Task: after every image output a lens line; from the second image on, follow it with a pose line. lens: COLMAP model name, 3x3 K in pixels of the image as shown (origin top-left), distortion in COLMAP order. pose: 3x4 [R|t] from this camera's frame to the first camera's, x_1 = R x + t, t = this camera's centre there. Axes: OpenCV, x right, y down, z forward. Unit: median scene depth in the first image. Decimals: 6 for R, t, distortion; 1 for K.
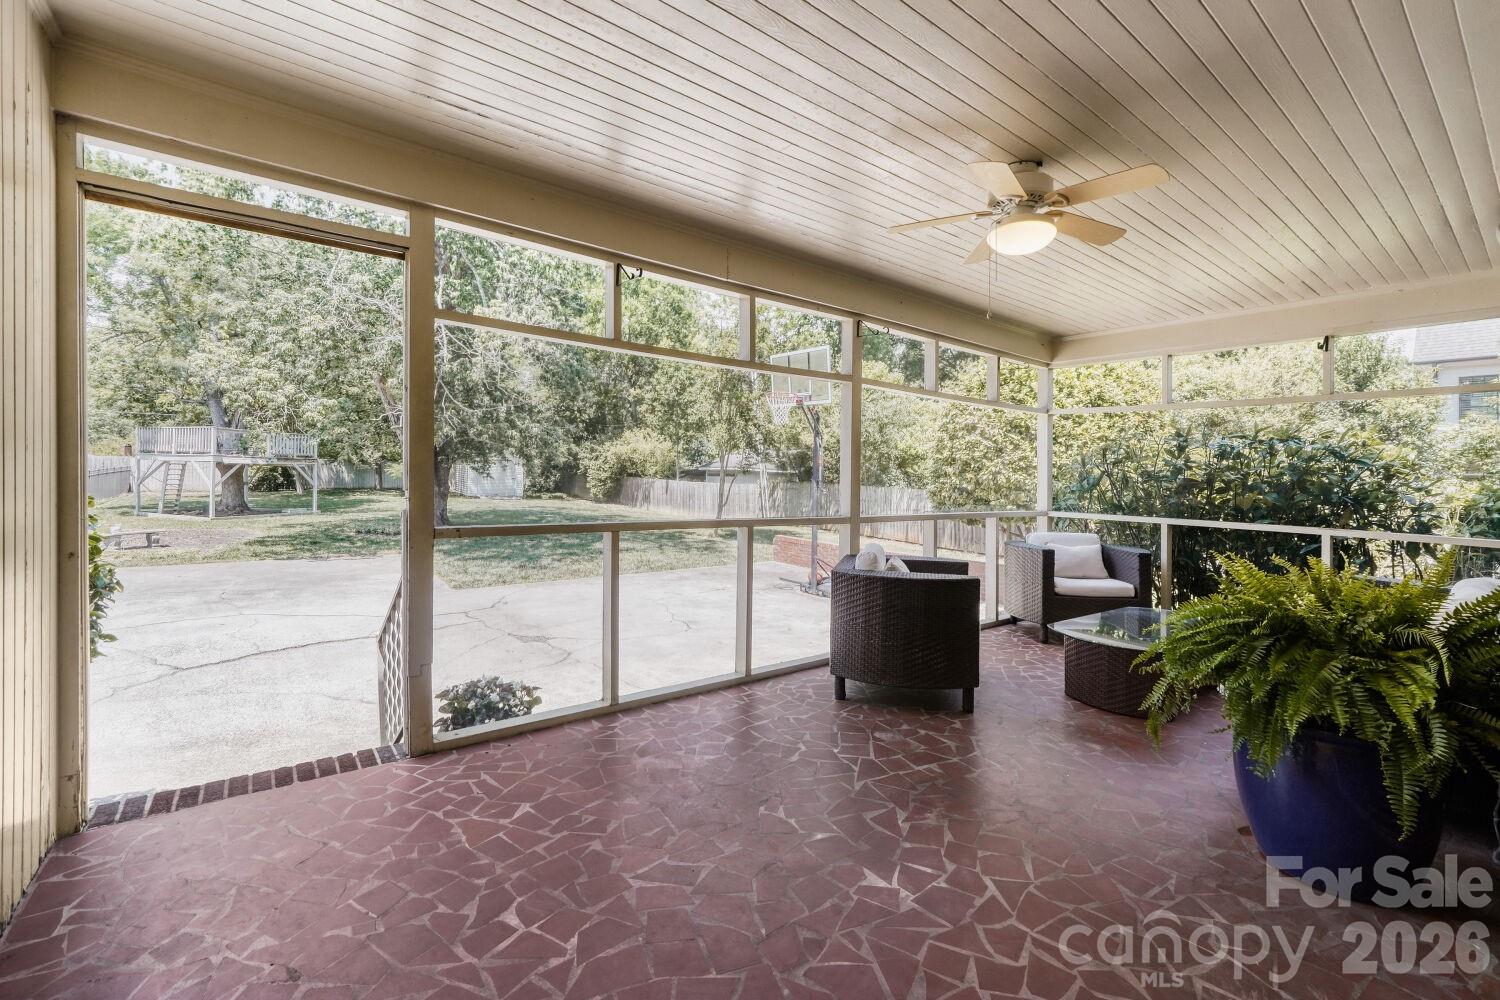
lens RADIAL K [[664.6, 0, 743.0], [0, 664.6, 495.9], [0, 0, 1]] dist [-0.014485, 0.003517]
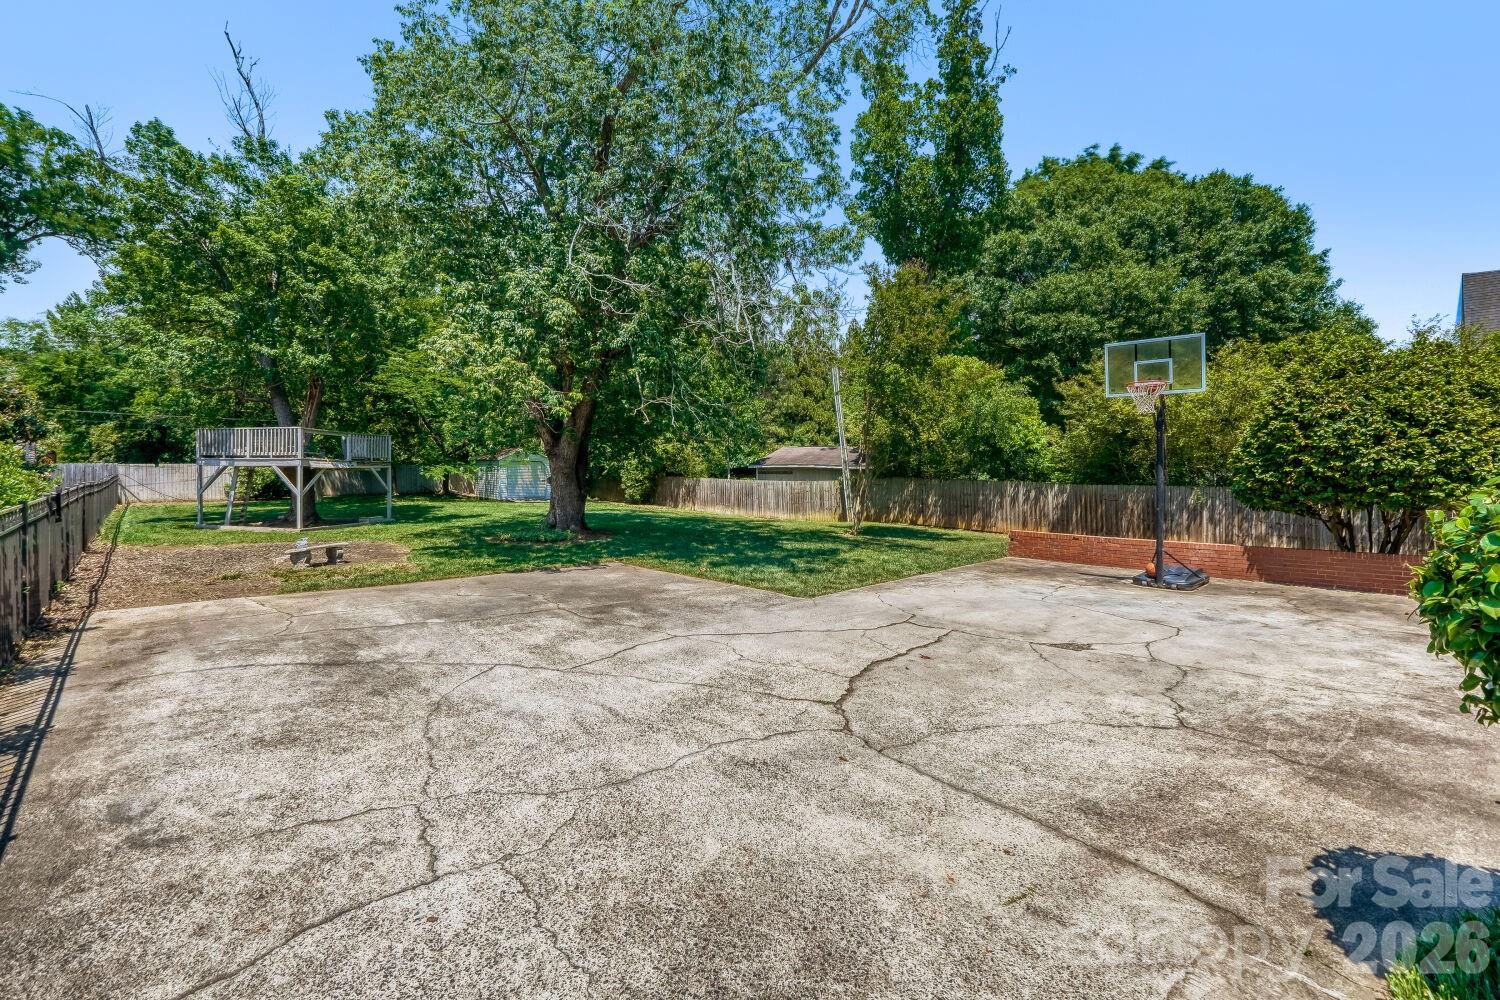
lens RADIAL K [[664.6, 0, 746.1], [0, 664.6, 490.1], [0, 0, 1]] dist [-0.014485, 0.003517]
pose [[0.994497, -0.020530, 0.102732, -0.182898], [0.021165, 0.999763, -0.005098, -0.001220], [-0.102603, 0.007245, 0.994696, 0.028585]]
